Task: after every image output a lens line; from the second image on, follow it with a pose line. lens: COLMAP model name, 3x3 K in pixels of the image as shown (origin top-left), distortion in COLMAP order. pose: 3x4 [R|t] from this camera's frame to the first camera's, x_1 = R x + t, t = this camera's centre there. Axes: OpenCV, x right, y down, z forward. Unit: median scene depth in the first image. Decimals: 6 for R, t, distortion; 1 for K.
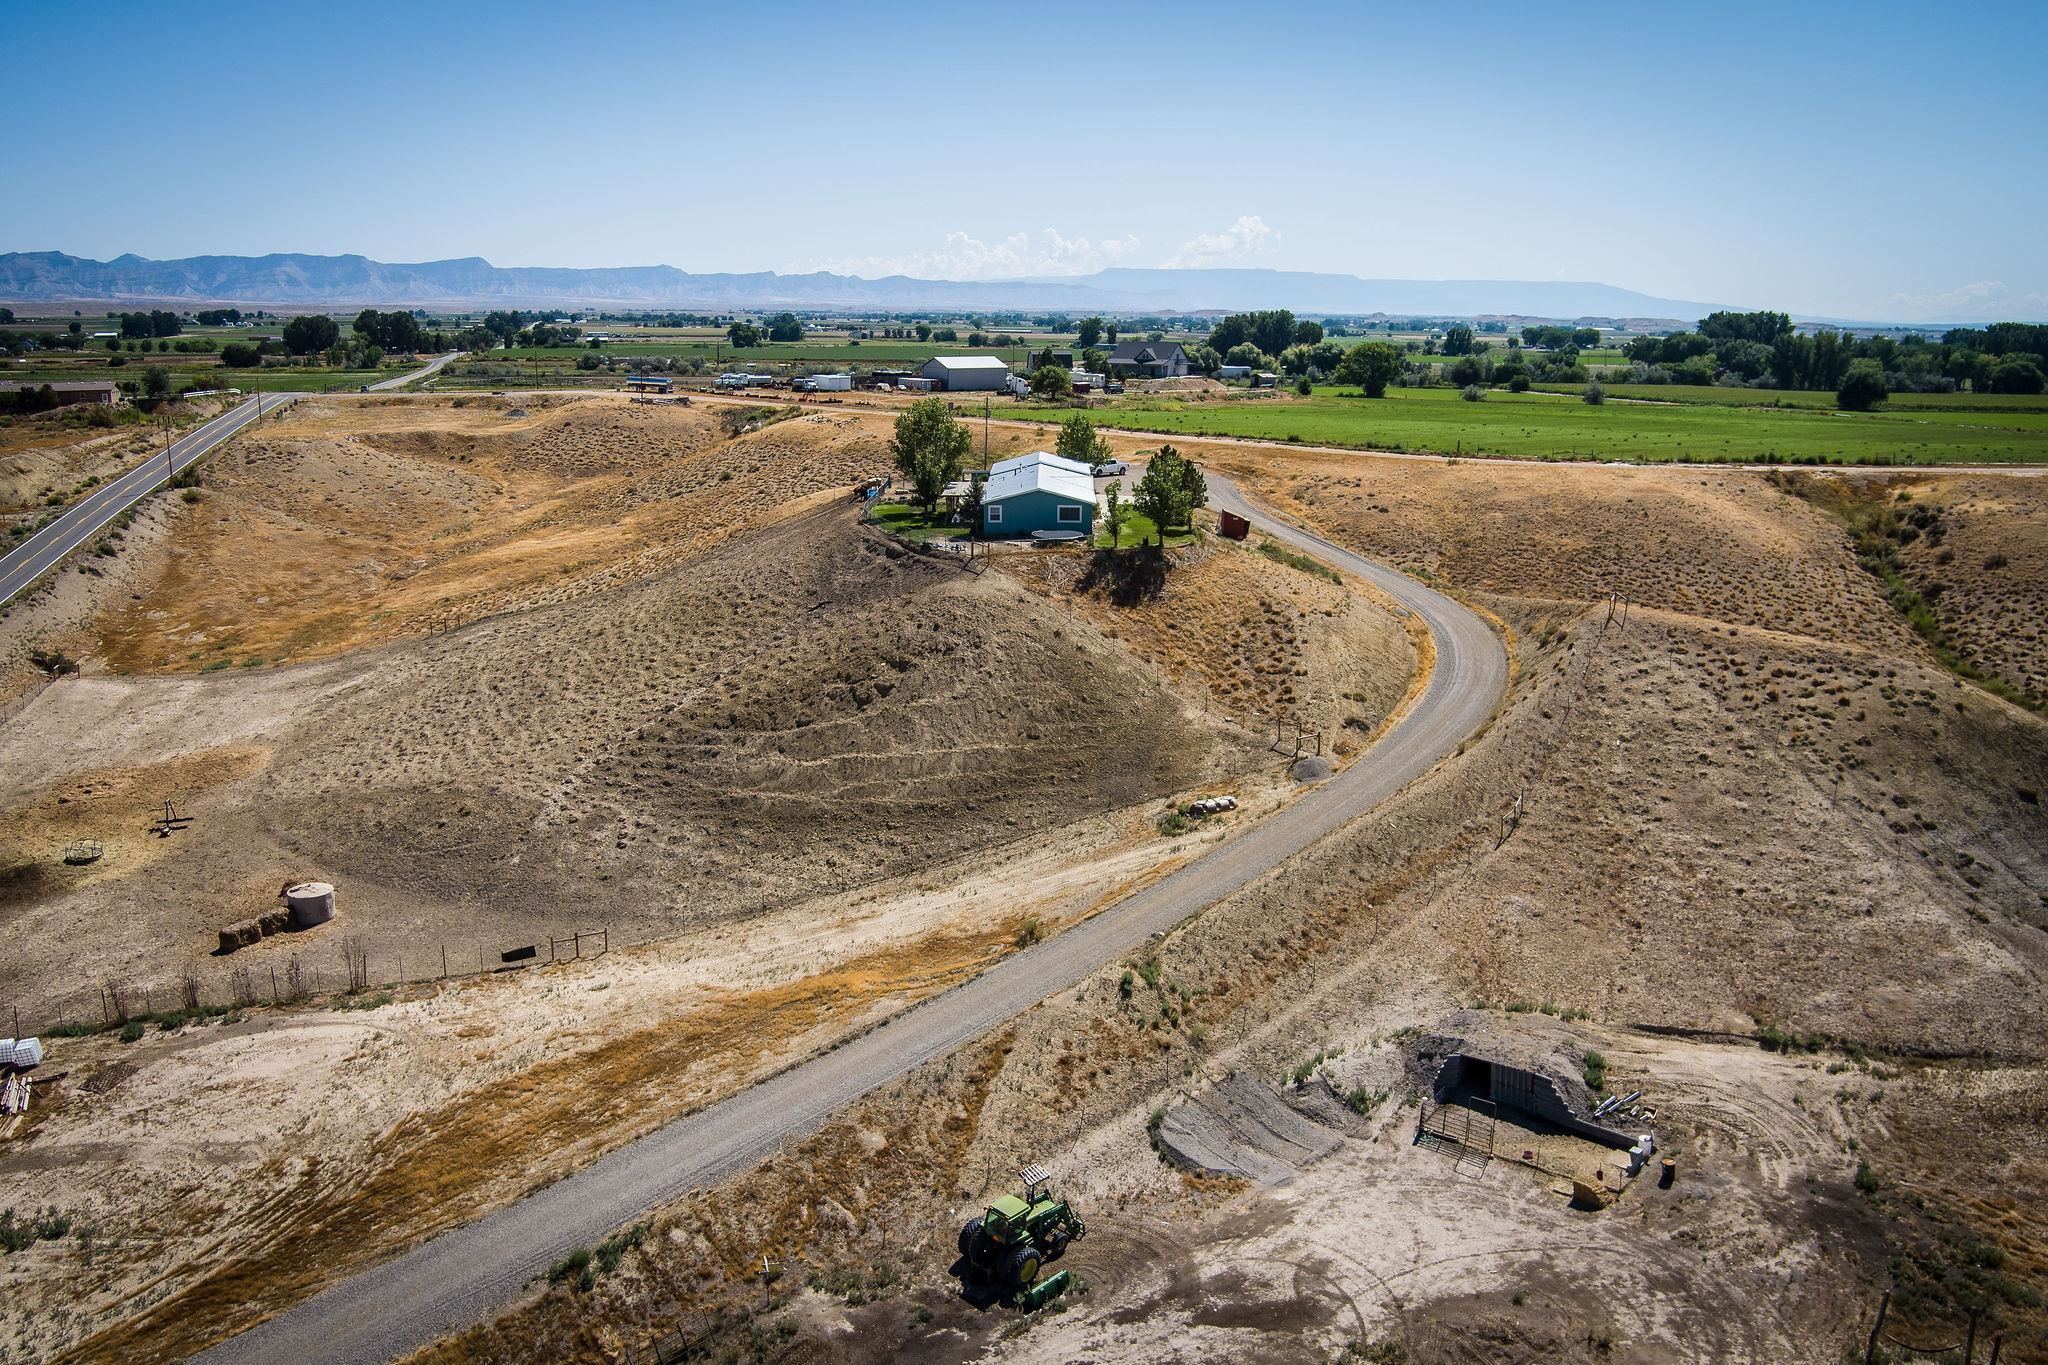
lens RADIAL K [[1664.2, 0, 1025.9], [0, 1664.2, 695.4], [0, 0, 1]] dist [-0.072823, 0.014932]
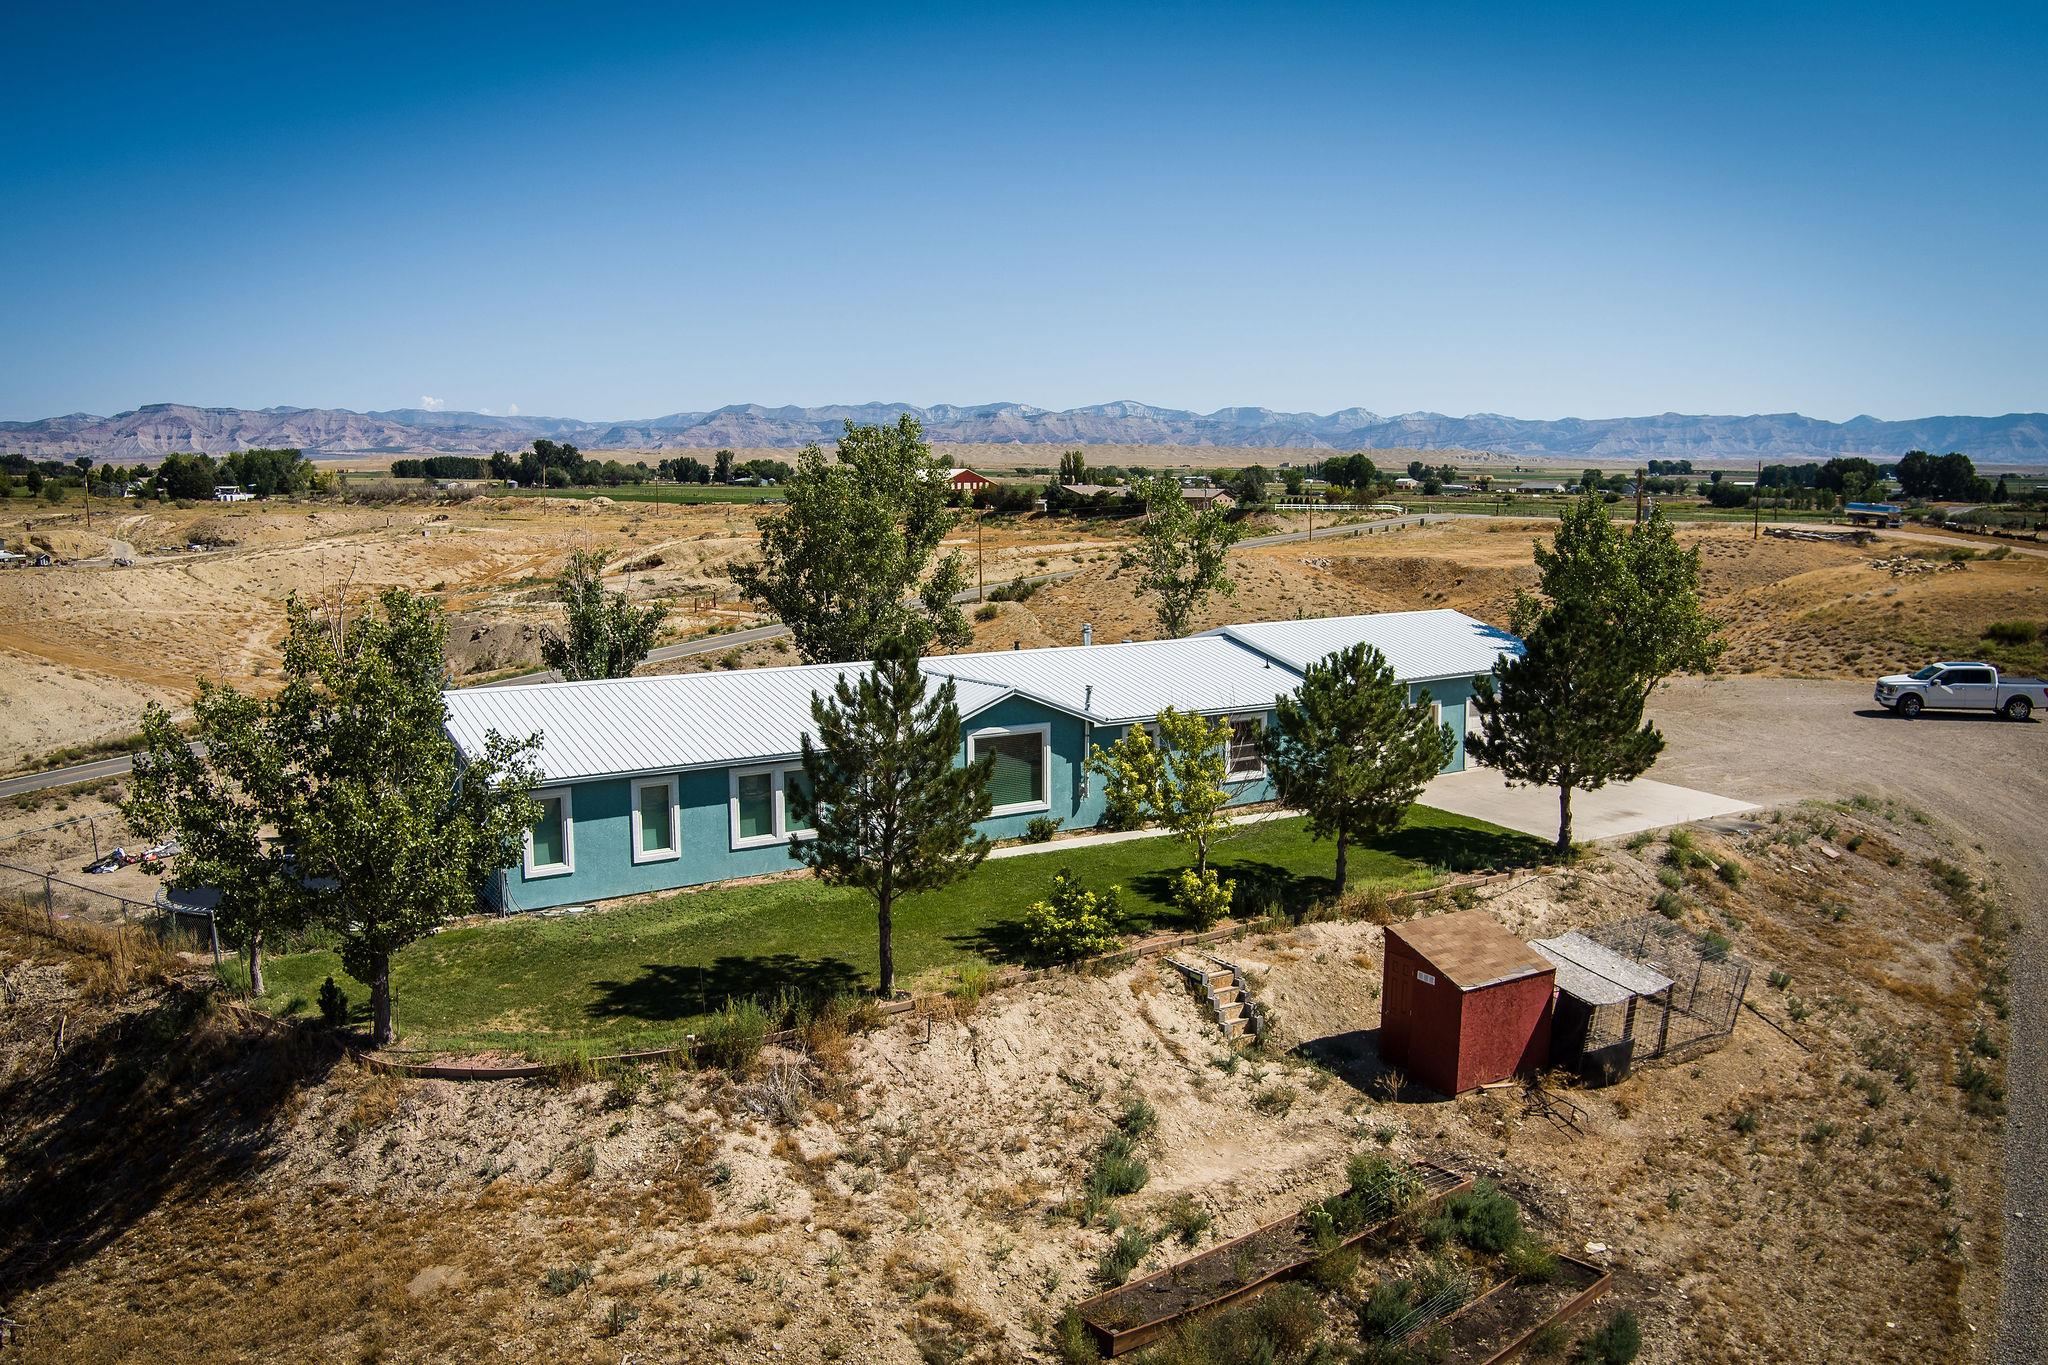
lens RADIAL K [[1664.2, 0, 1025.9], [0, 1664.2, 695.4], [0, 0, 1]] dist [-0.072823, 0.014932]
pose [[0.570821, 0.104464, -0.814402, 0.106032], [-0.181766, 0.983341, -0.001267, -0.054721], [0.800703, 0.148754, 0.580299, 0.356691]]
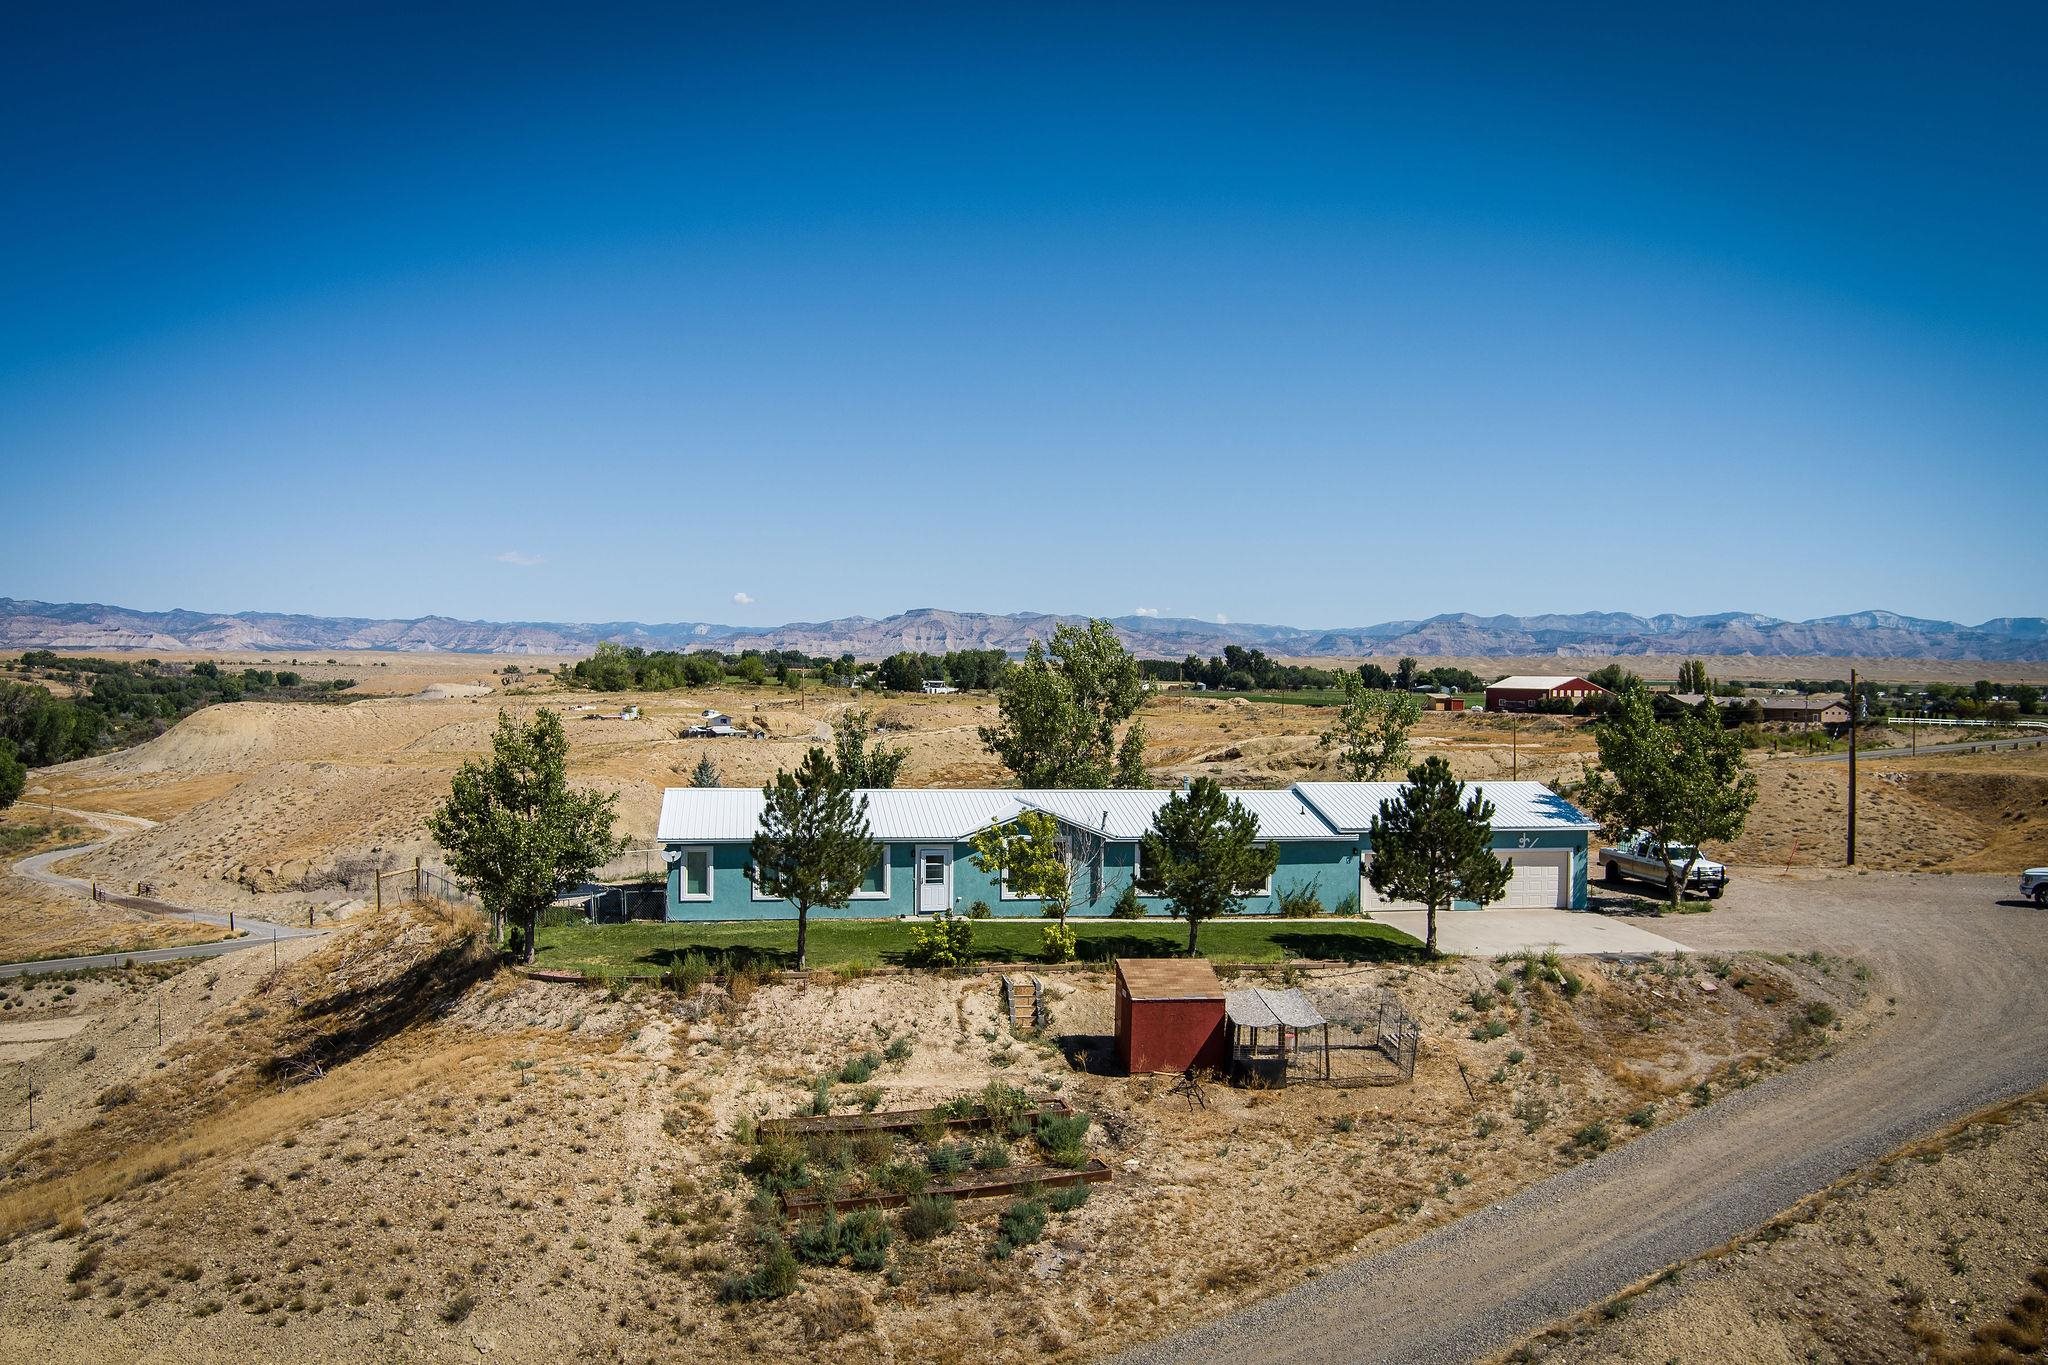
lens RADIAL K [[1664.2, 0, 1025.9], [0, 1664.2, 695.4], [0, 0, 1]] dist [-0.072823, 0.014932]
pose [[0.185502, 0.010123, -0.982592, 0.167868], [-0.234671, 0.971470, -0.034294, -0.059777], [0.954211, 0.236947, 0.182585, 0.387587]]
